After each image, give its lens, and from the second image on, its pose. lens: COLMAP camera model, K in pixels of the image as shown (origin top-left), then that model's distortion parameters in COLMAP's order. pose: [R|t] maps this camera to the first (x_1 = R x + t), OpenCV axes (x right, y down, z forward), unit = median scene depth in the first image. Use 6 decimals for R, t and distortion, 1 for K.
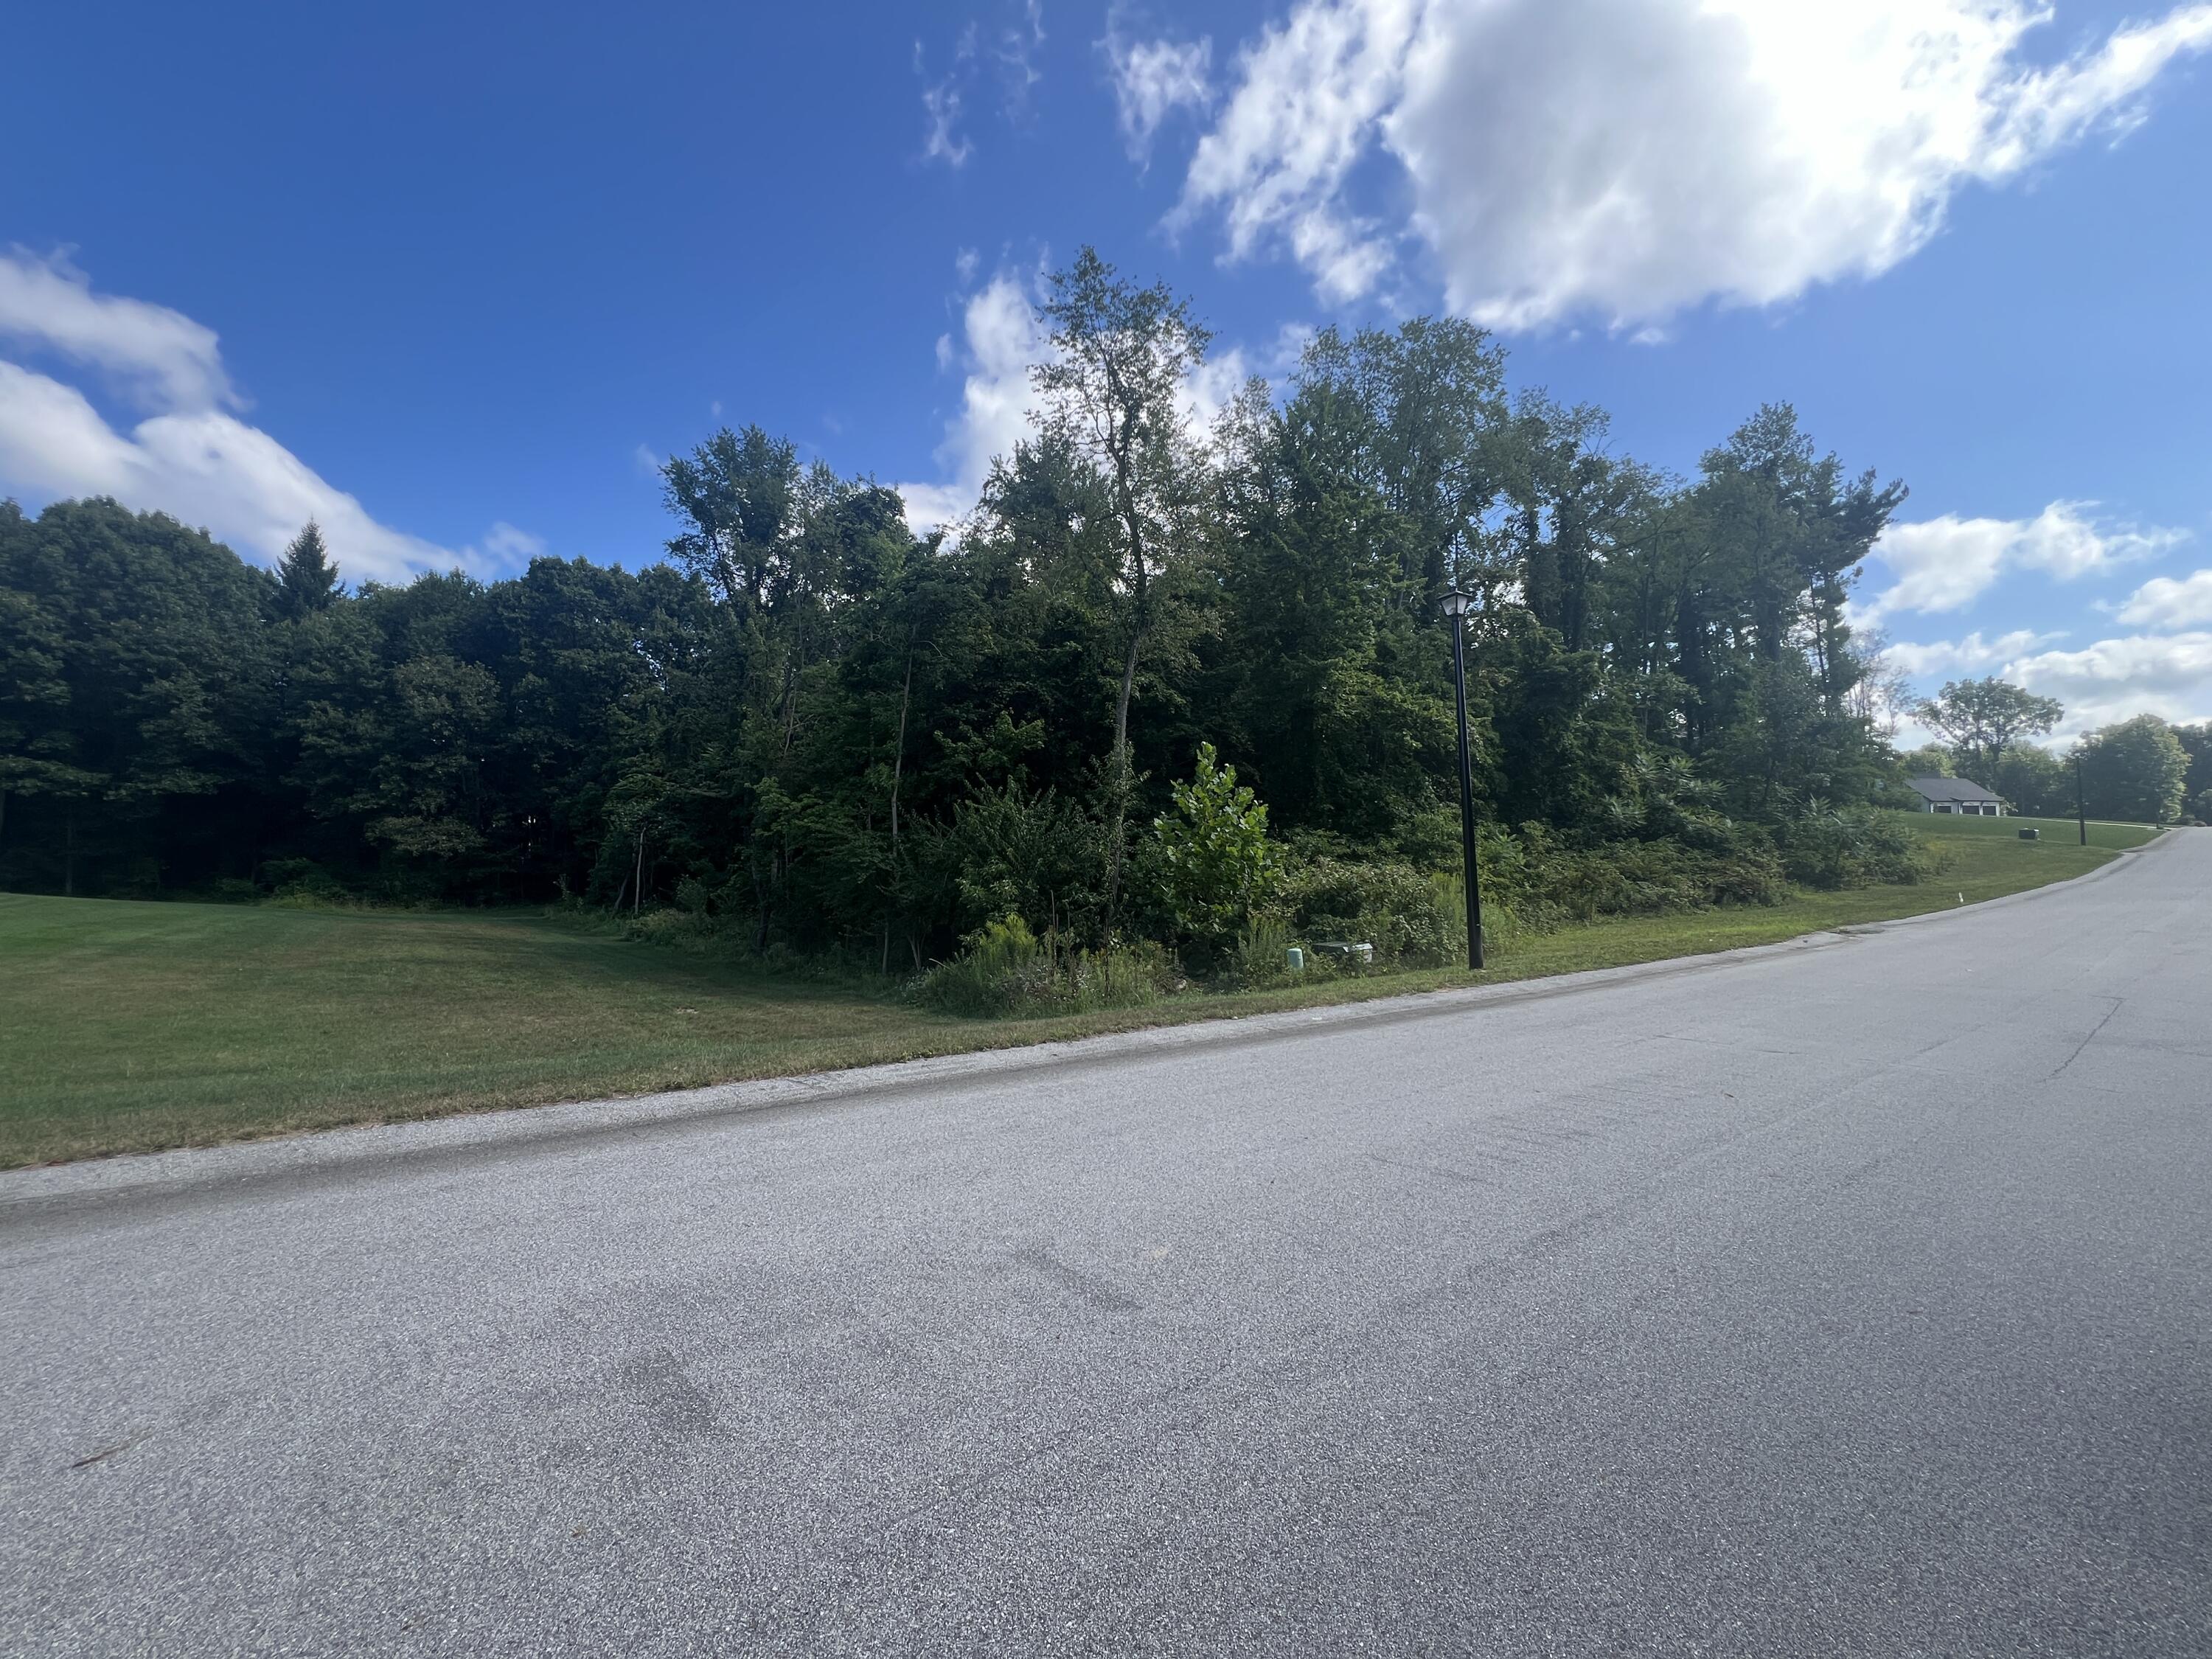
lens RADIAL K [[886.3, 0, 1102.8], [0, 886.3, 834.5], [0, 0, 1]] dist [-0.001586, 0.000363]
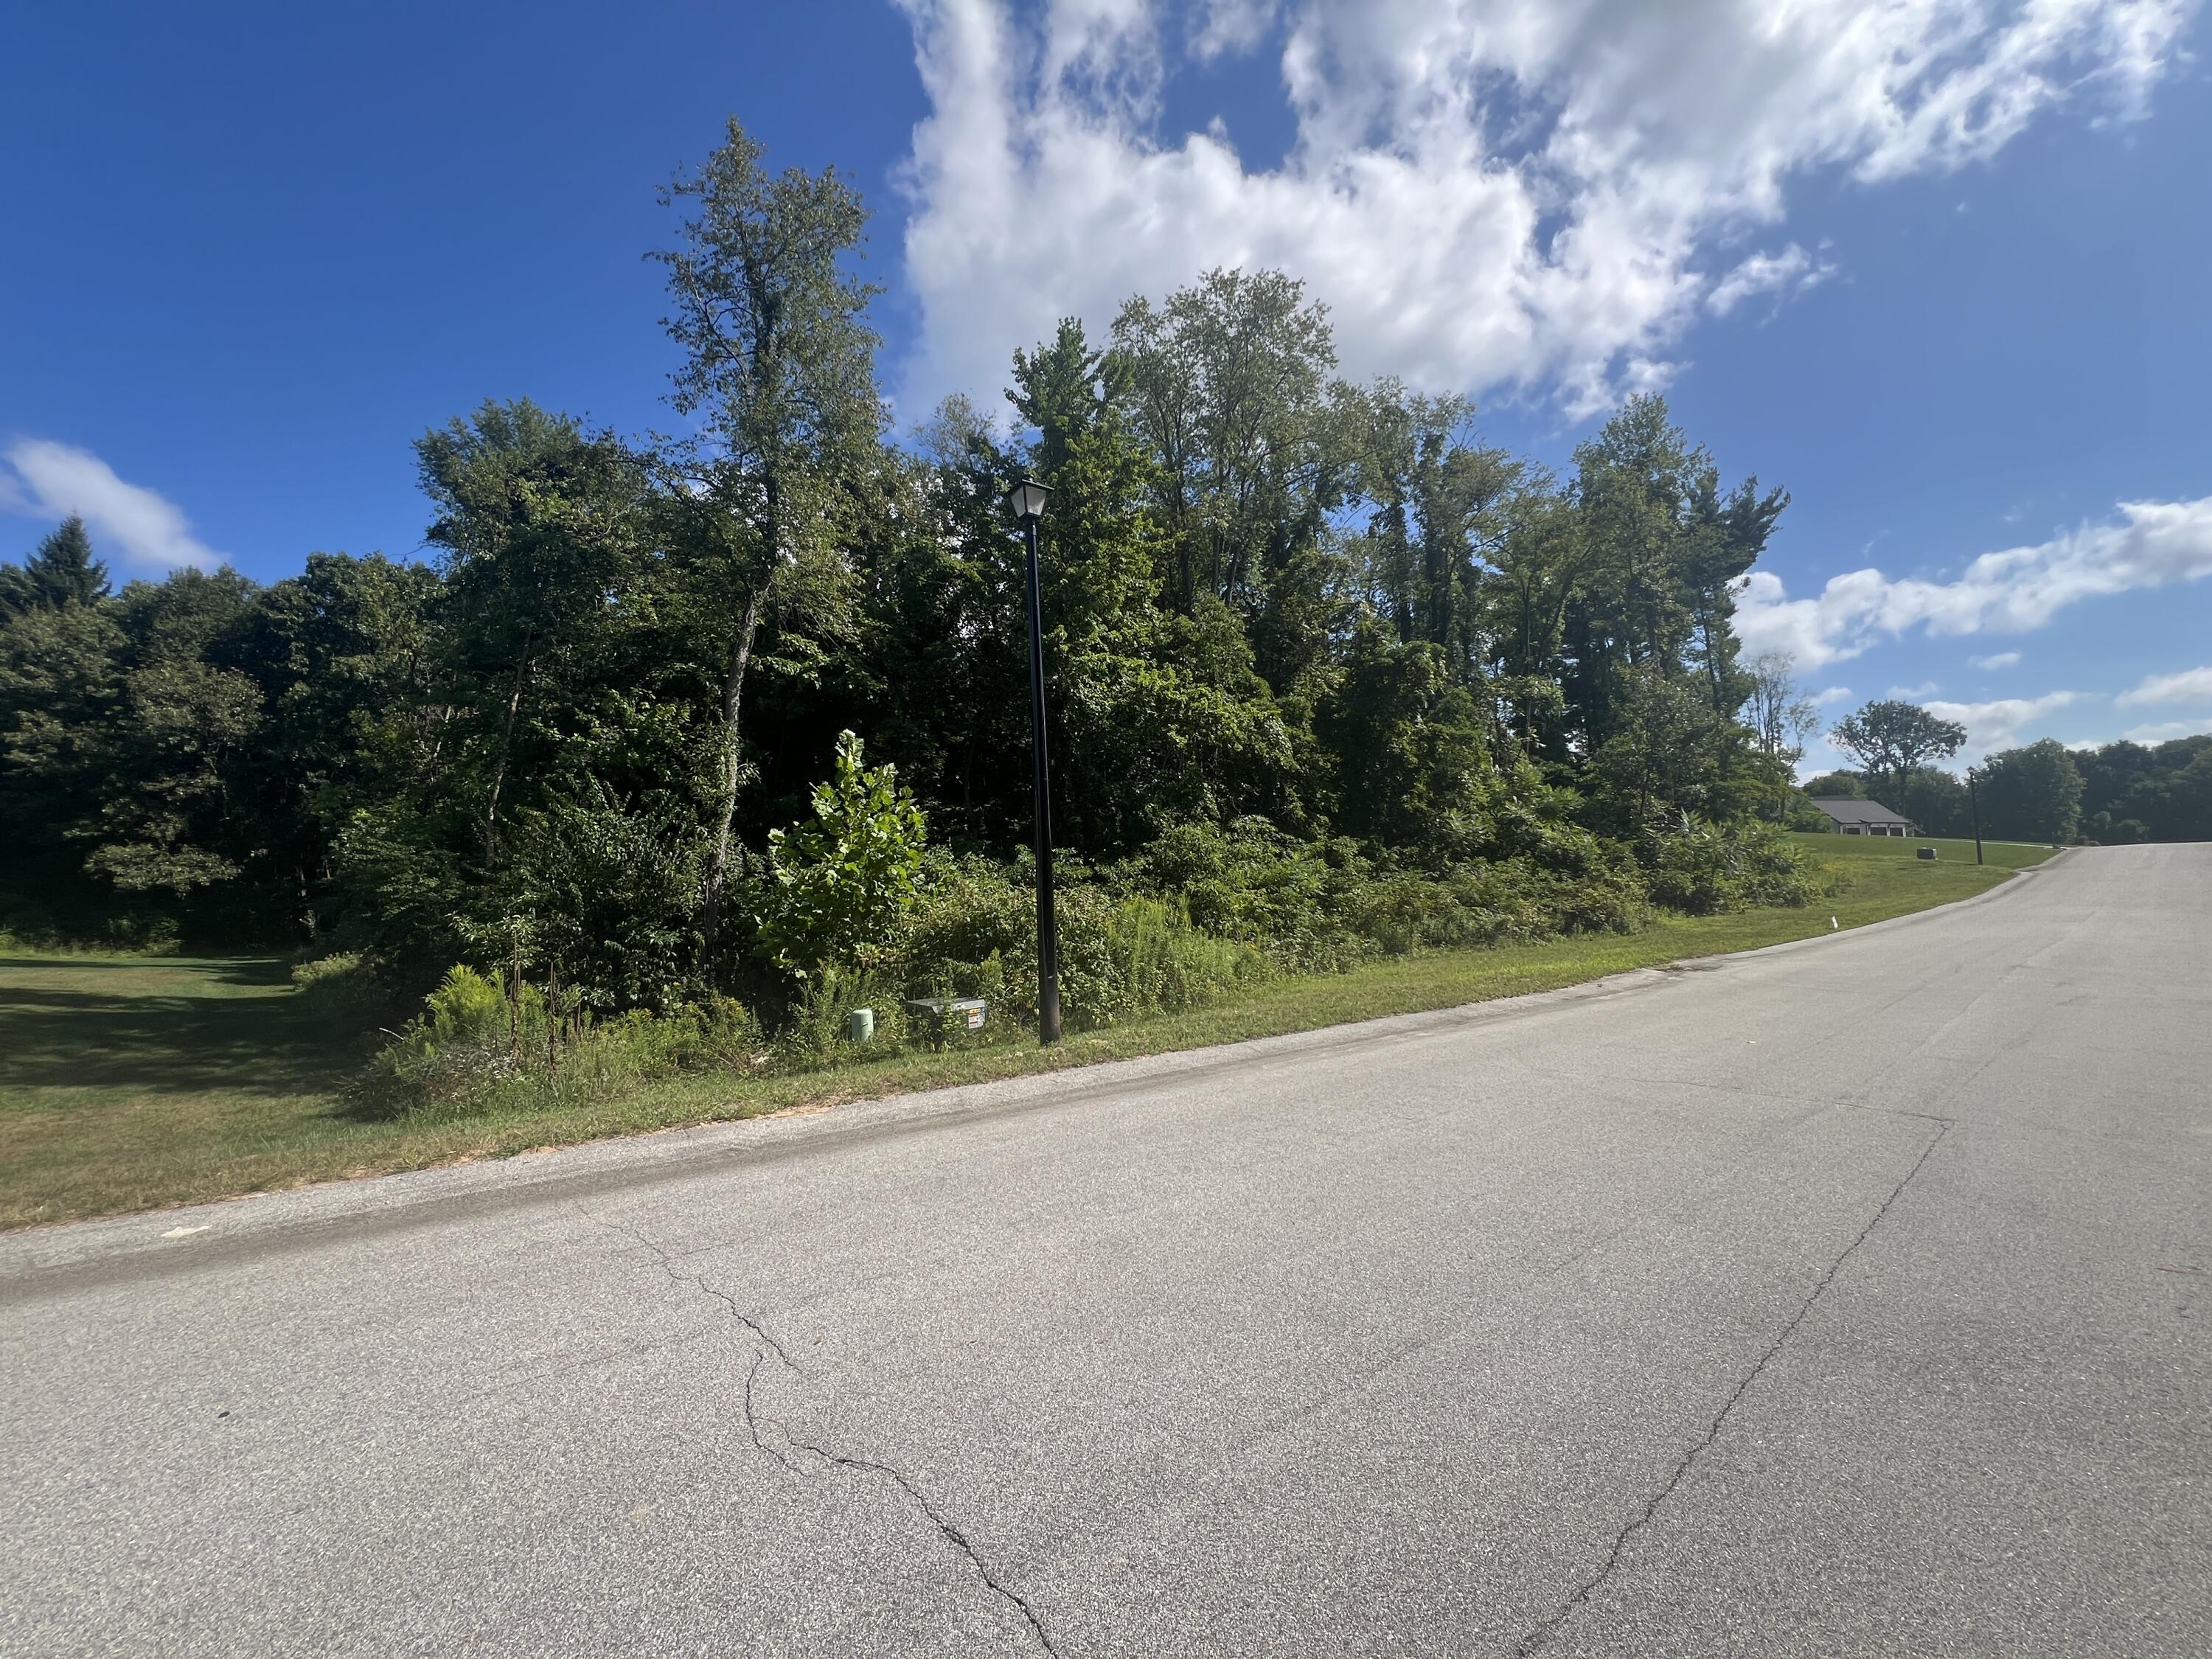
lens RADIAL K [[886.3, 0, 1108.5], [0, 886.3, 826.4], [0, 0, 1]] dist [-0.001586, 0.000363]
pose [[0.998682, -0.005077, 0.051075, 0.134103], [0.007248, 0.999074, -0.042405, 0.005679], [-0.050813, 0.042720, 0.997794, 0.104369]]
